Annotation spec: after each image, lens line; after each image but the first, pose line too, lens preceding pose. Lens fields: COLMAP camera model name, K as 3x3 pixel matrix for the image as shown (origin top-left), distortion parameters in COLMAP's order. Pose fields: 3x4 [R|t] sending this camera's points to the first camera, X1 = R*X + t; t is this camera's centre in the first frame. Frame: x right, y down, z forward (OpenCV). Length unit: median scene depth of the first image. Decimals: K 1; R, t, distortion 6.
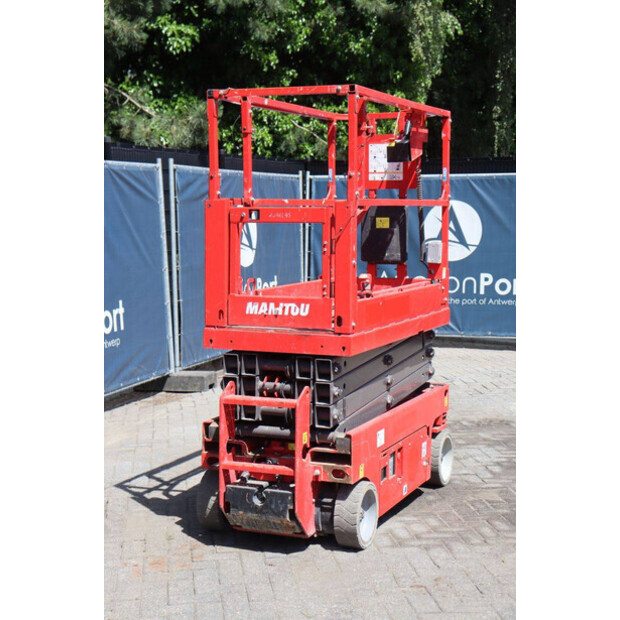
lens RADIAL K [[1165.1, 0, 309.2], [0, 1165.1, 307.1], [0, 0, 1]] dist [0.280010, 0.000000]
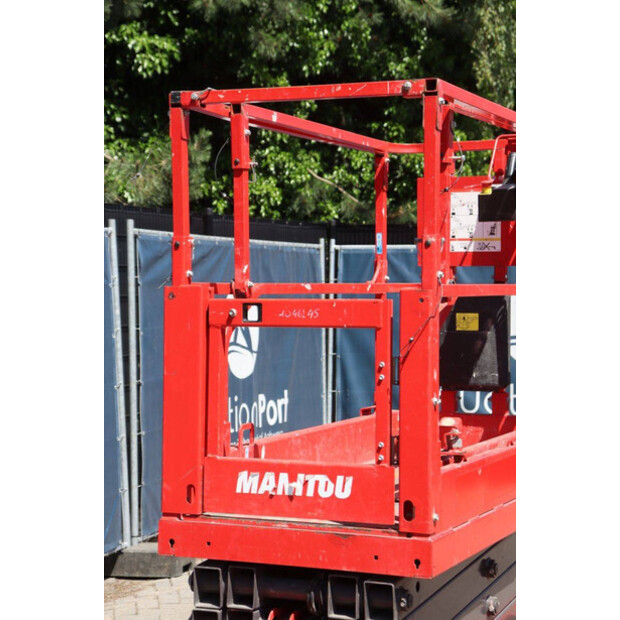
lens RADIAL K [[1478.7, 0, 312.7], [0, 1478.7, 310.3], [0, 0, 1]] dist [0.422234, 0.000000]
pose [[0.999957, 0.000968, -0.009169, -0.011810], [-0.001596, 0.997635, -0.068710, -0.031618], [0.009081, 0.068722, 0.997595, 0.295047]]
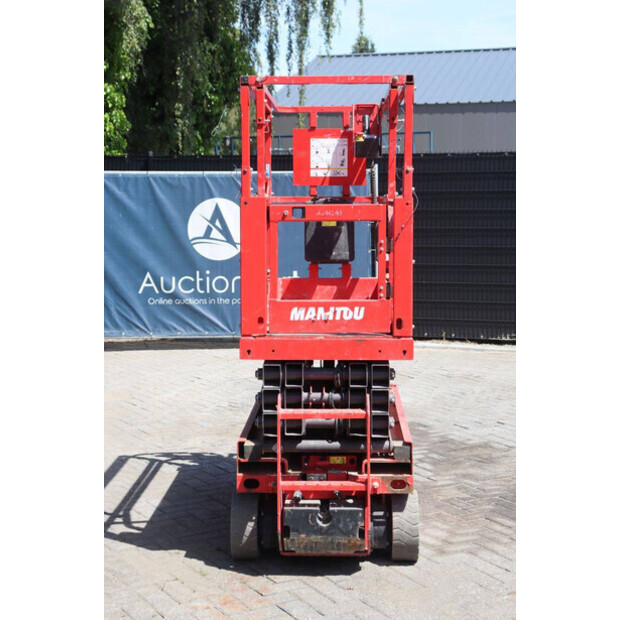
lens RADIAL K [[1165.1, 0, 320.2], [0, 1165.1, 309.8], [0, 0, 1]] dist [0.280010, 0.000000]
pose [[0.931407, -0.039058, 0.361877, -0.364441], [0.037698, 0.999231, 0.010821, -0.011633], [-0.362021, 0.003564, 0.932163, 0.131870]]
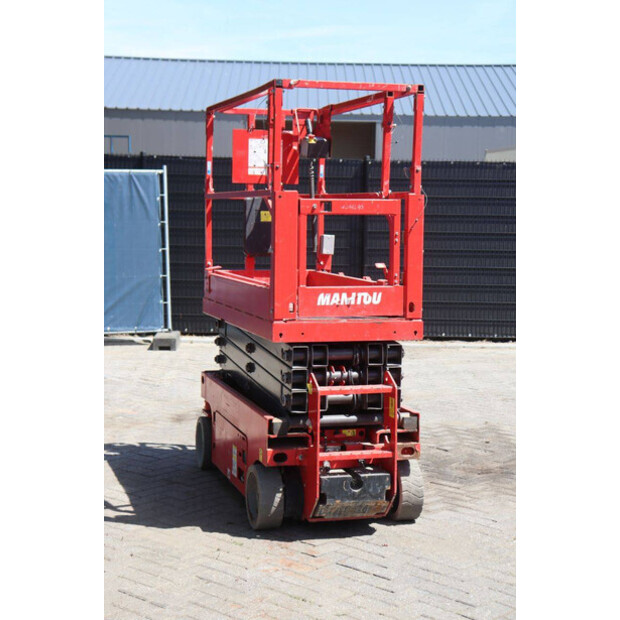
lens RADIAL K [[1165.1, 0, 312.3], [0, 1165.1, 311.0], [0, 0, 1]] dist [0.280010, 0.000000]
pose [[0.773825, -0.047711, 0.631600, -0.689021], [0.046344, 0.998751, 0.018666, -0.008279], [-0.631702, 0.014826, 0.775070, 0.225721]]
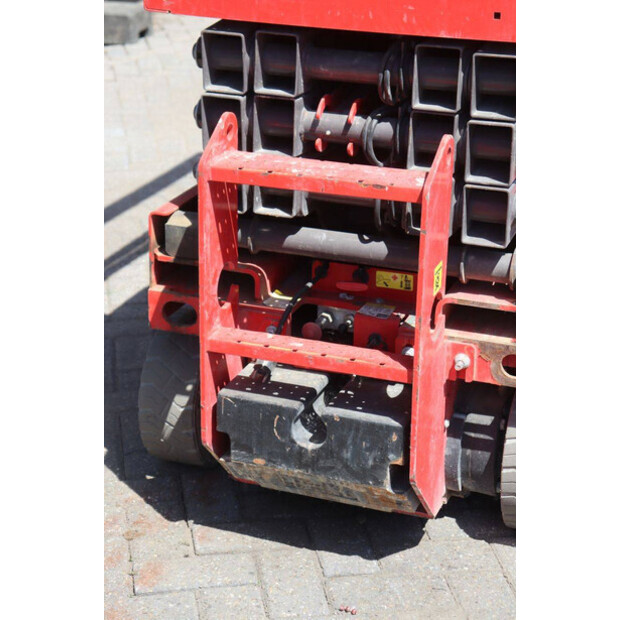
lens RADIAL K [[1478.7, 0, 310.2], [0, 1478.7, 308.6], [0, 0, 1]] dist [0.422234, 0.000000]
pose [[0.999391, -0.001304, 0.034876, -0.057050], [-0.008380, 0.961099, 0.276078, -0.005121], [-0.033879, -0.276202, 0.960502, 0.541102]]
